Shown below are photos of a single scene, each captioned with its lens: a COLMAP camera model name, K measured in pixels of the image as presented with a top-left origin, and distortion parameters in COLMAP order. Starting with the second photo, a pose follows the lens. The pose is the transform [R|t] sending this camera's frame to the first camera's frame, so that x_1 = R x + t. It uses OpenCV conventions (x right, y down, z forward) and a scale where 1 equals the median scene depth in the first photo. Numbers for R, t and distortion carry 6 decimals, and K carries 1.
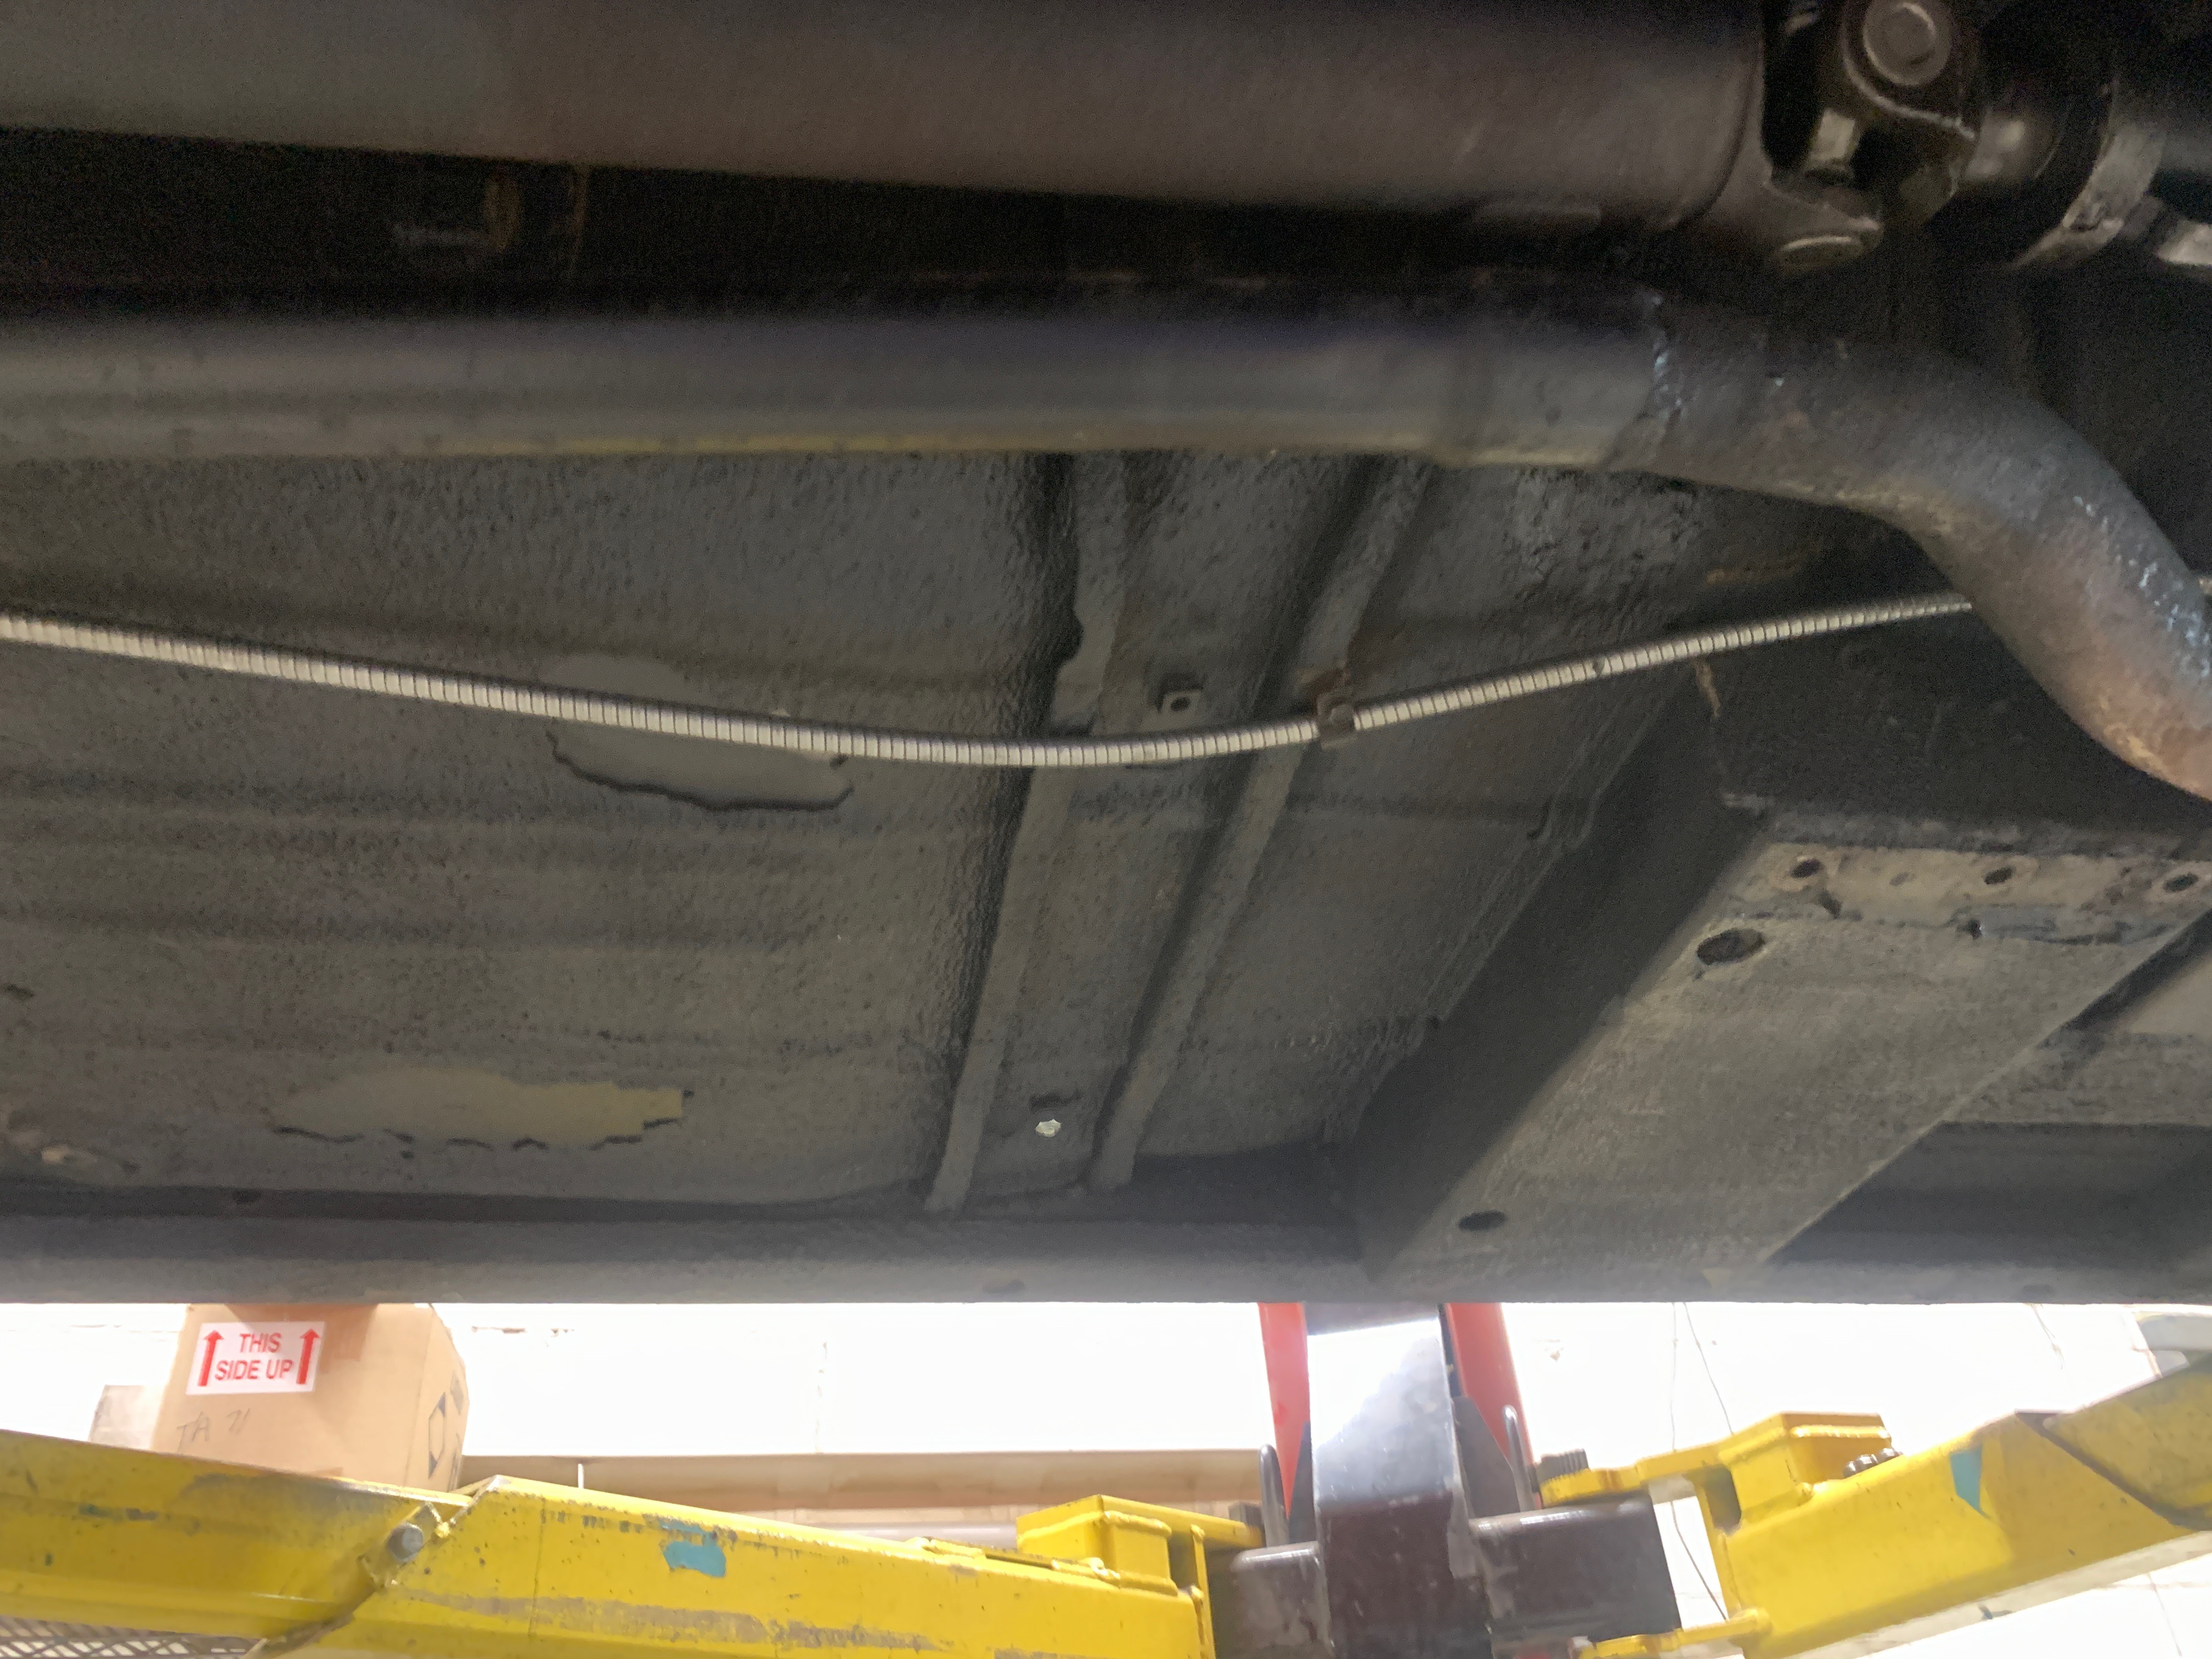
lens RADIAL K [[1686.2, 0, 1106.0], [0, 1686.2, 829.5], [0, 0, 1]] dist [0.004495, -0.003871]
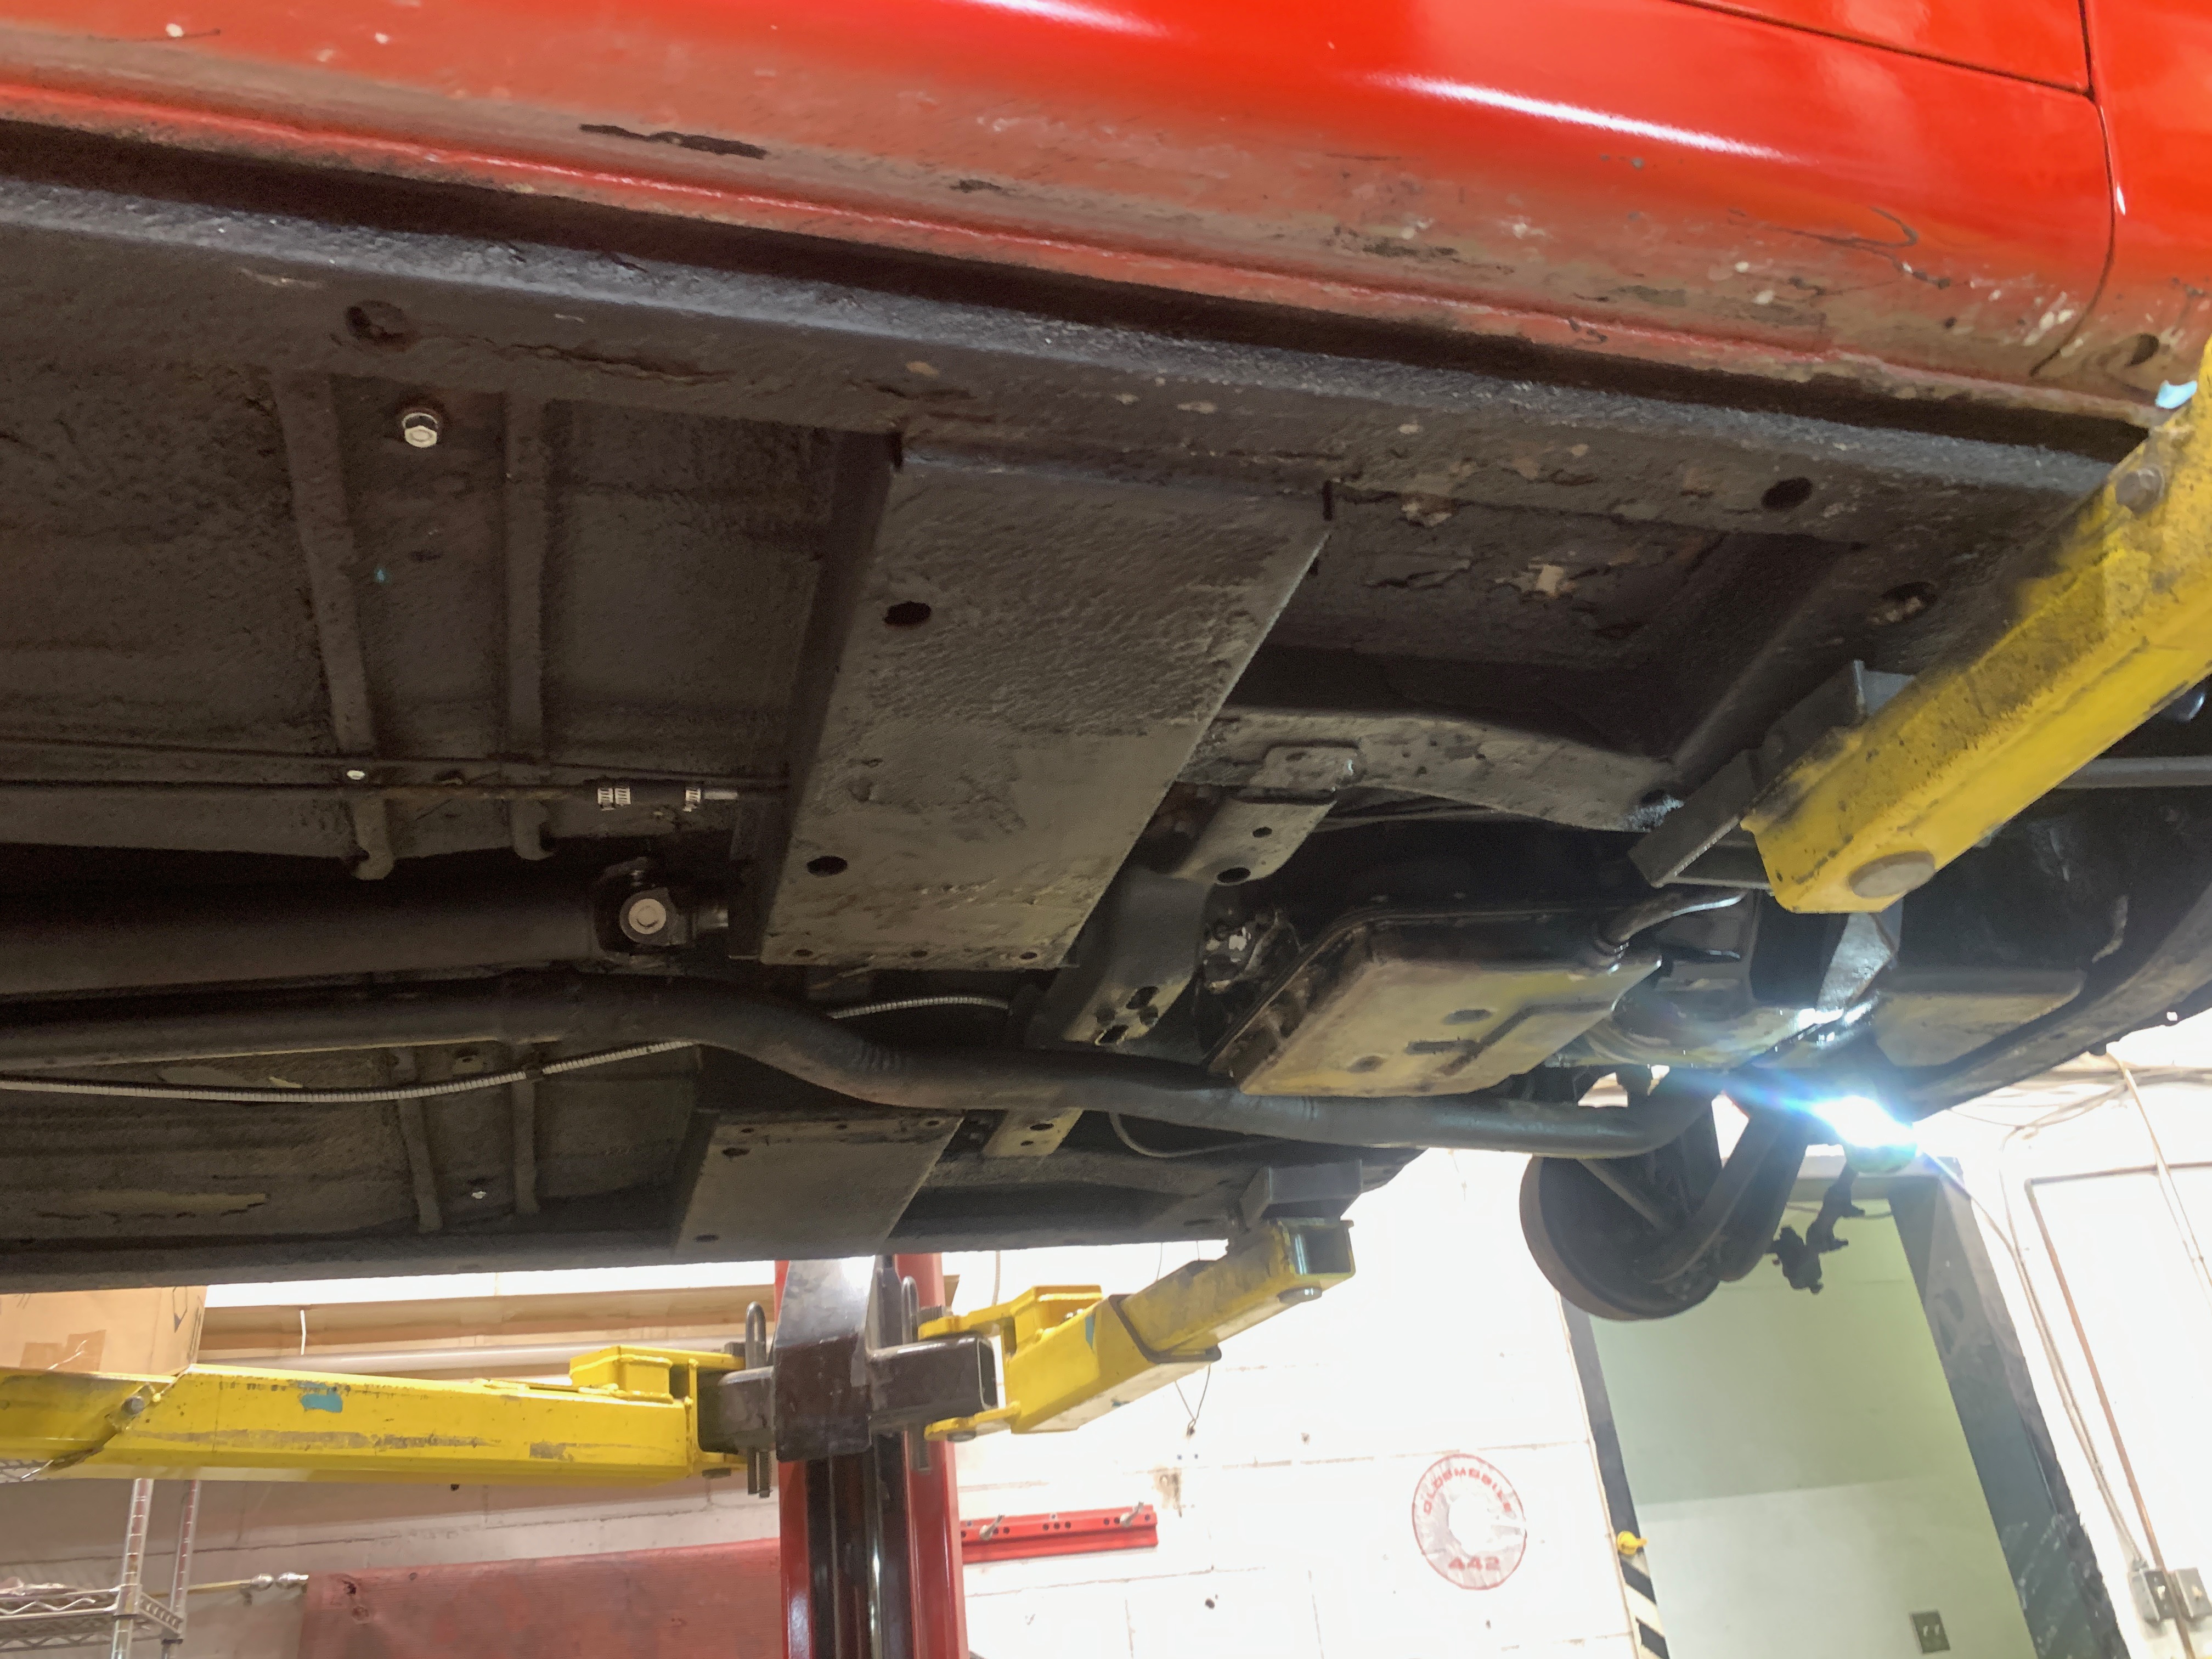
lens RADIAL K [[1680.4, 0, 1114.3], [0, 1680.4, 834.7], [0, 0, 1]] dist [0.067738, -0.069002]
pose [[0.993762, 0.007720, 0.111256, 0.362241], [-0.022111, 0.991436, 0.128708, -0.381595], [-0.109310, -0.130365, 0.985422, -0.718147]]
